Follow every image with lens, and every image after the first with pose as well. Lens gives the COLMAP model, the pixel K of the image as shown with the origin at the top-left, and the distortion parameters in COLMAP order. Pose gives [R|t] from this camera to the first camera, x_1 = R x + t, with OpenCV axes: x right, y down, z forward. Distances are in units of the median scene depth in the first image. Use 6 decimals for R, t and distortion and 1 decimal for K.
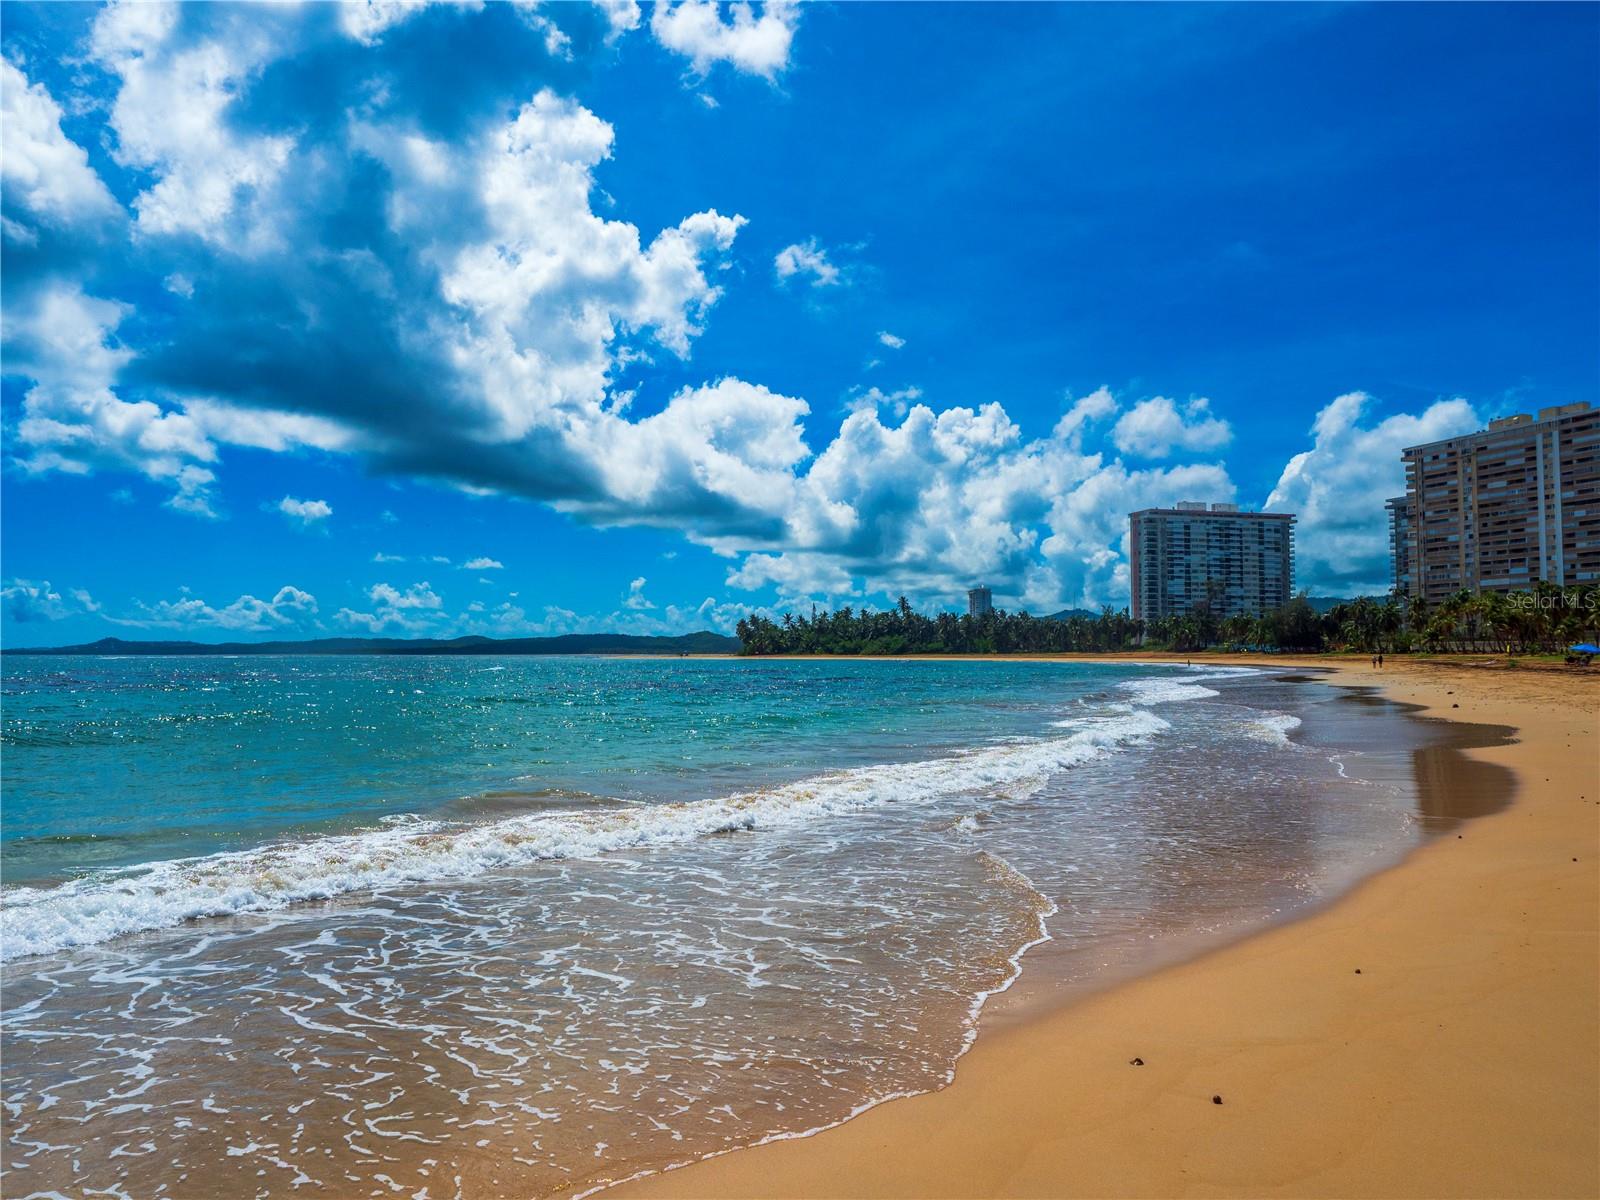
lens RADIAL K [[1190.3, 0, 800.0], [0, 1190.3, 600.0], [0, 0, 1]] dist [0.003897, 0.000886]
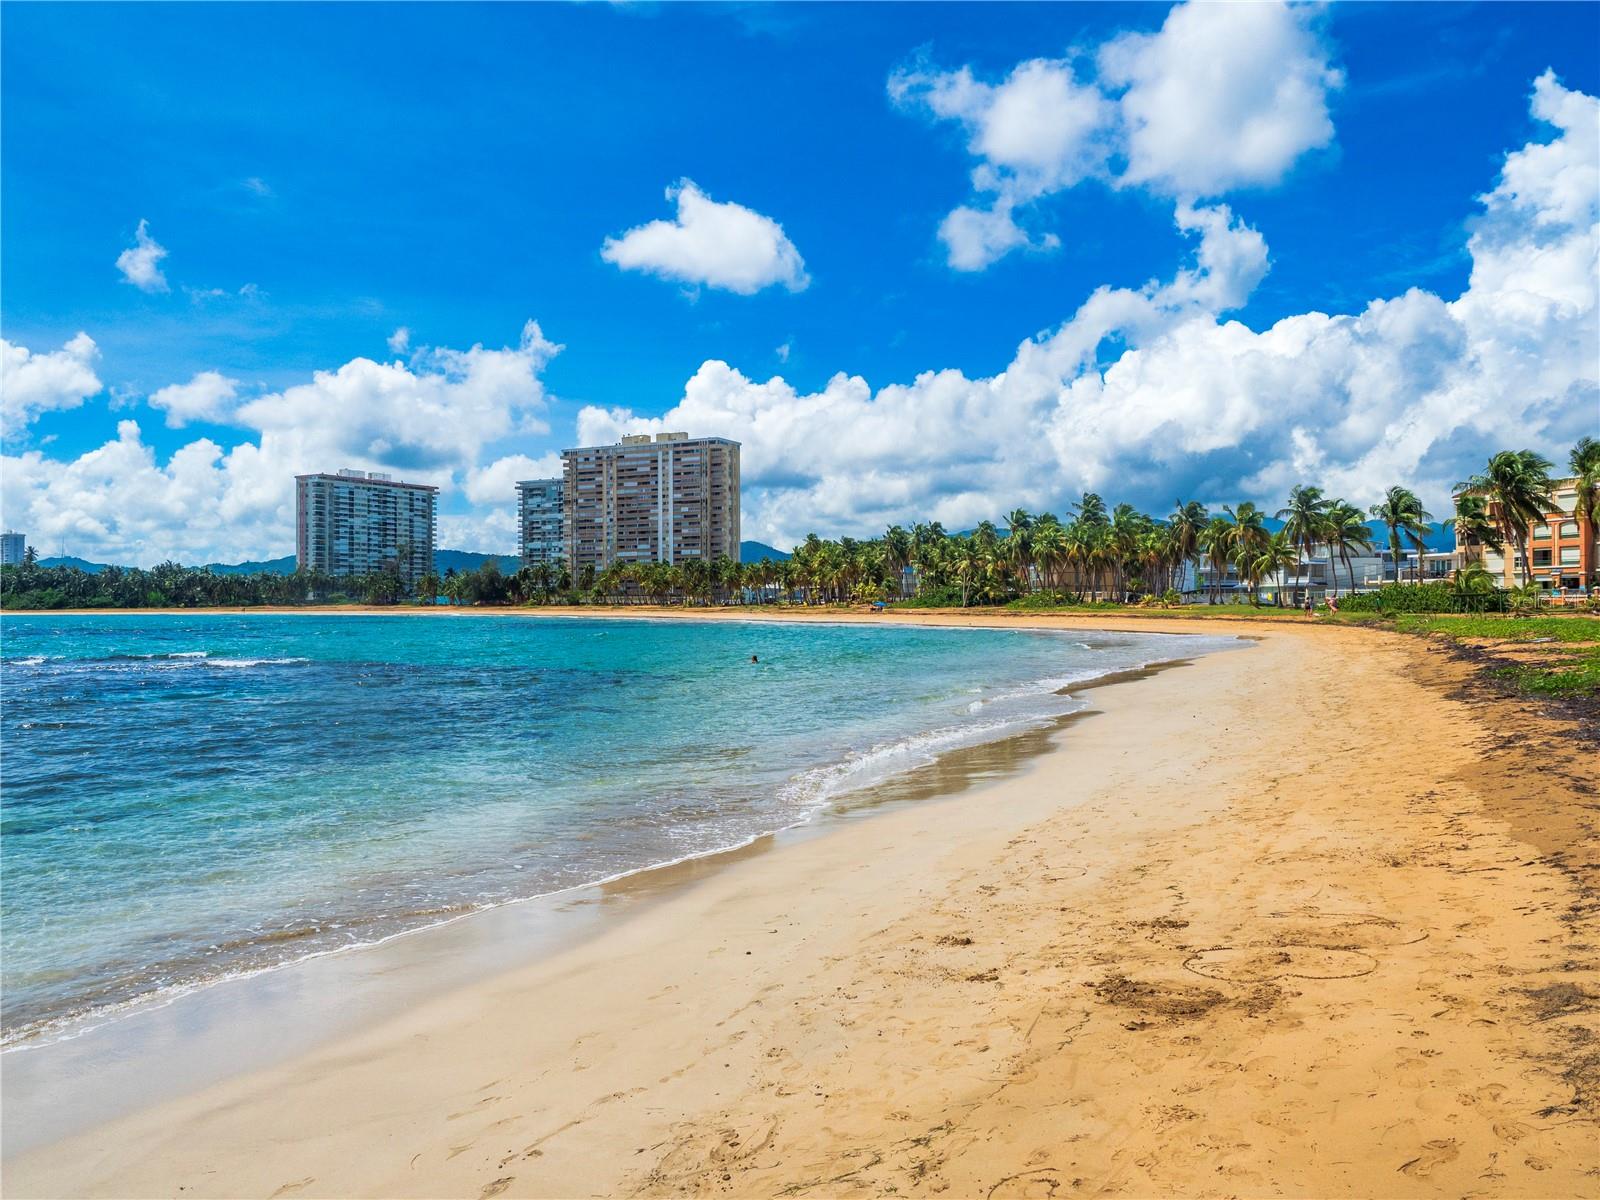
lens RADIAL K [[1190.3, 0, 800.0], [0, 1190.3, 600.0], [0, 0, 1]] dist [0.003897, 0.000886]
pose [[0.707551, -0.000558, 0.706662, -0.162394], [-0.027039, 0.999246, 0.027861, -0.003528], [-0.706145, -0.038820, 0.707002, -0.080717]]
